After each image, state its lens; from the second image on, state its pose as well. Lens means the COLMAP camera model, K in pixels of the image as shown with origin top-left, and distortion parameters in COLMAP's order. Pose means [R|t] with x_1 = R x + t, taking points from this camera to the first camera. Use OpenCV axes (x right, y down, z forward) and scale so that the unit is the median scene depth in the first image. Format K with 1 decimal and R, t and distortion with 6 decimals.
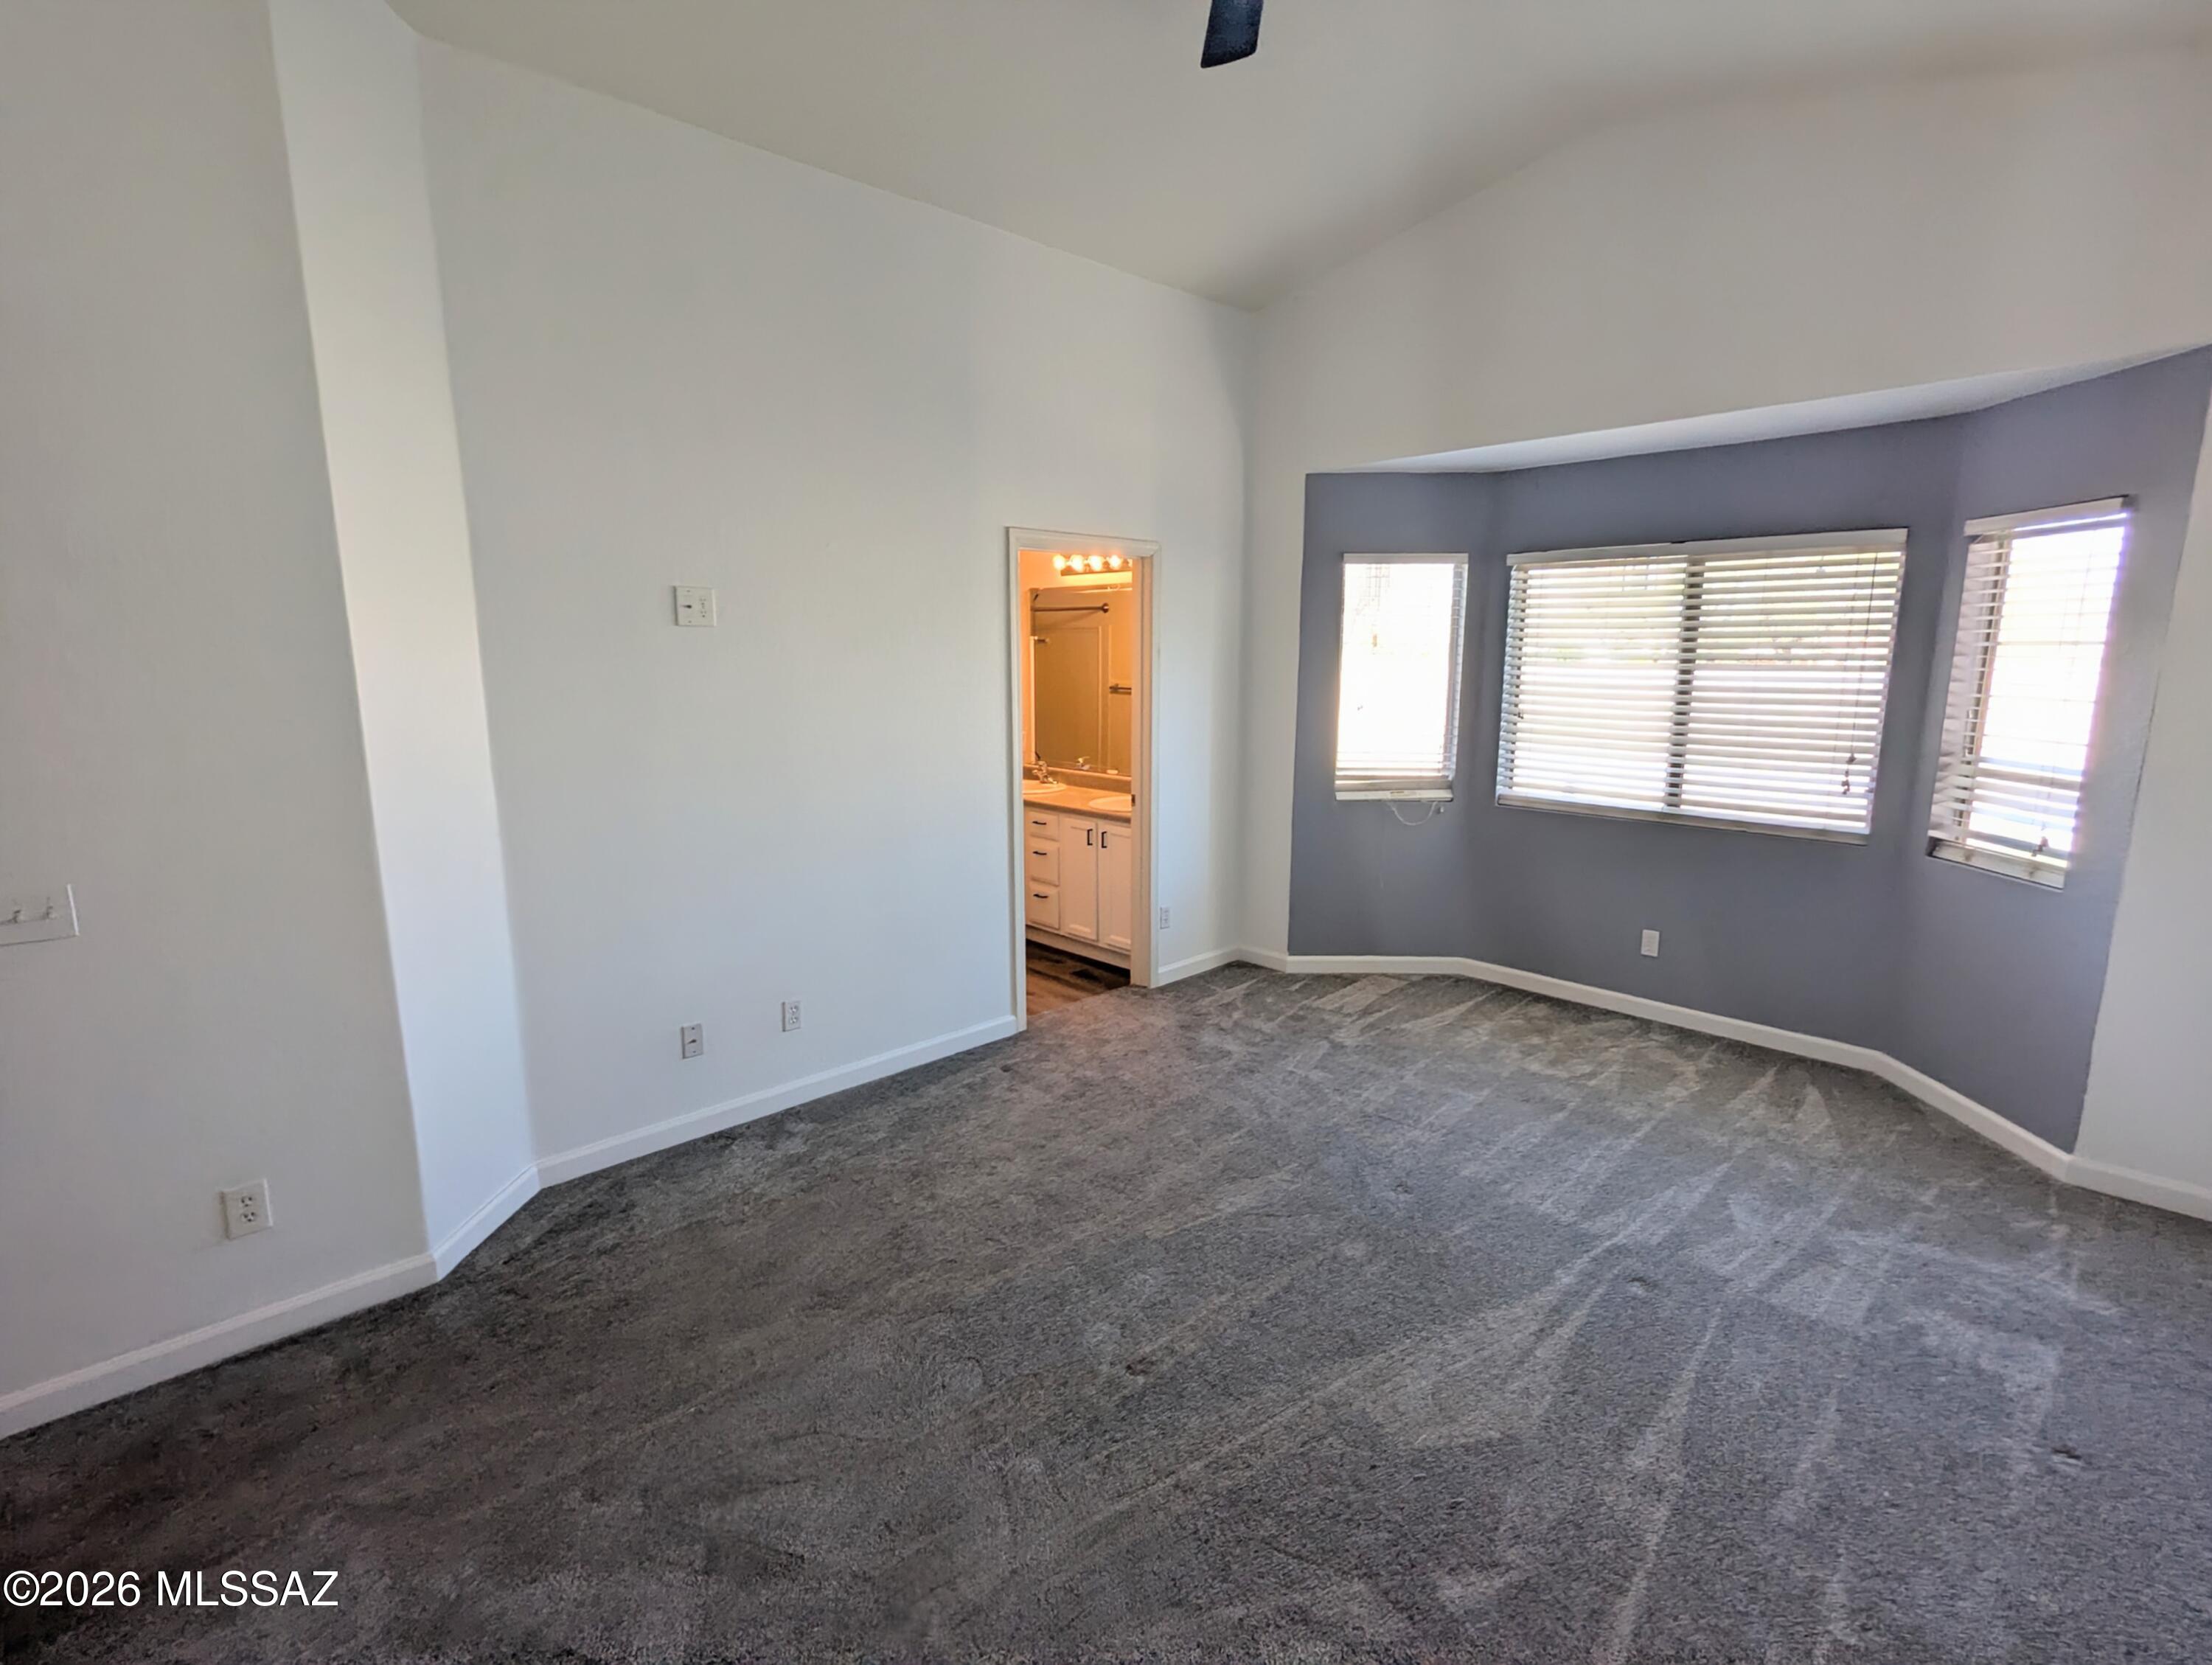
lens RADIAL K [[1053.5, 0, 1106.0], [0, 1053.5, 832.5], [0, 0, 1]] dist [0.002746, -0.000137]
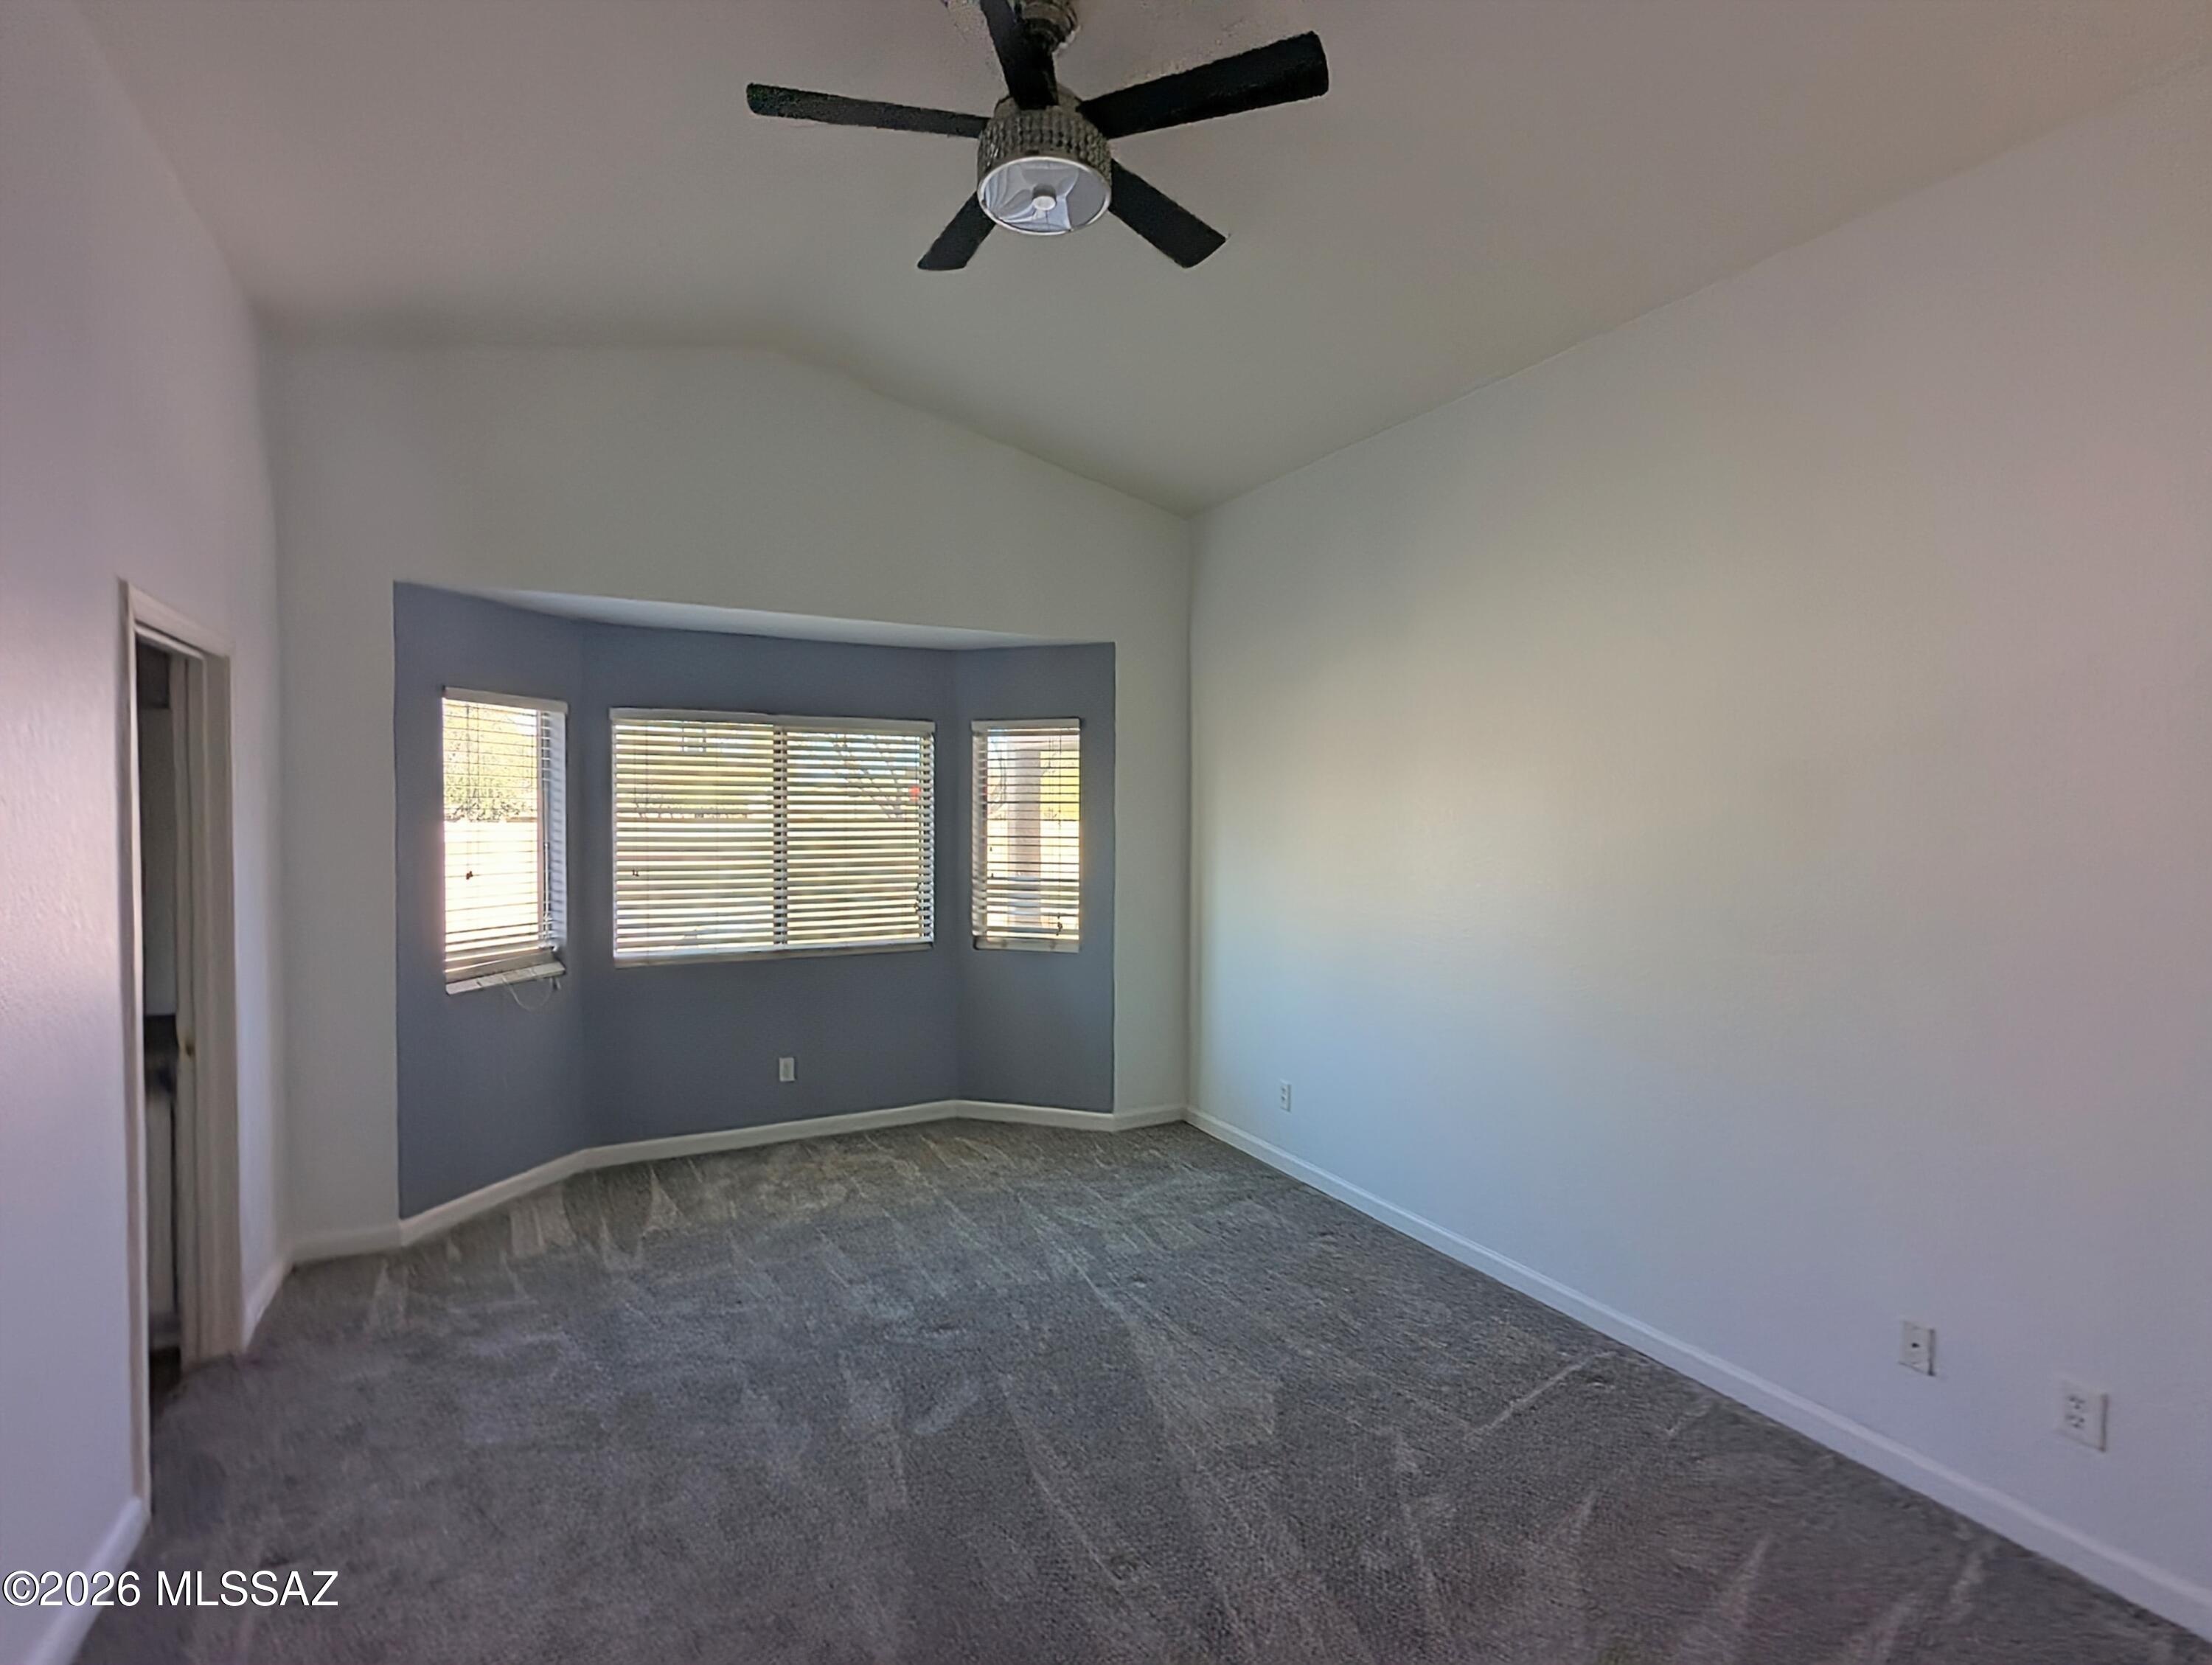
lens RADIAL K [[1053.5, 0, 1106.0], [0, 1053.5, 832.5], [0, 0, 1]] dist [0.002746, -0.000137]
pose [[0.272778, -0.019119, 0.961887, -0.462780], [0.163093, 0.986251, -0.026647, -0.057231], [-0.948152, 0.164146, 0.272145, 0.362405]]
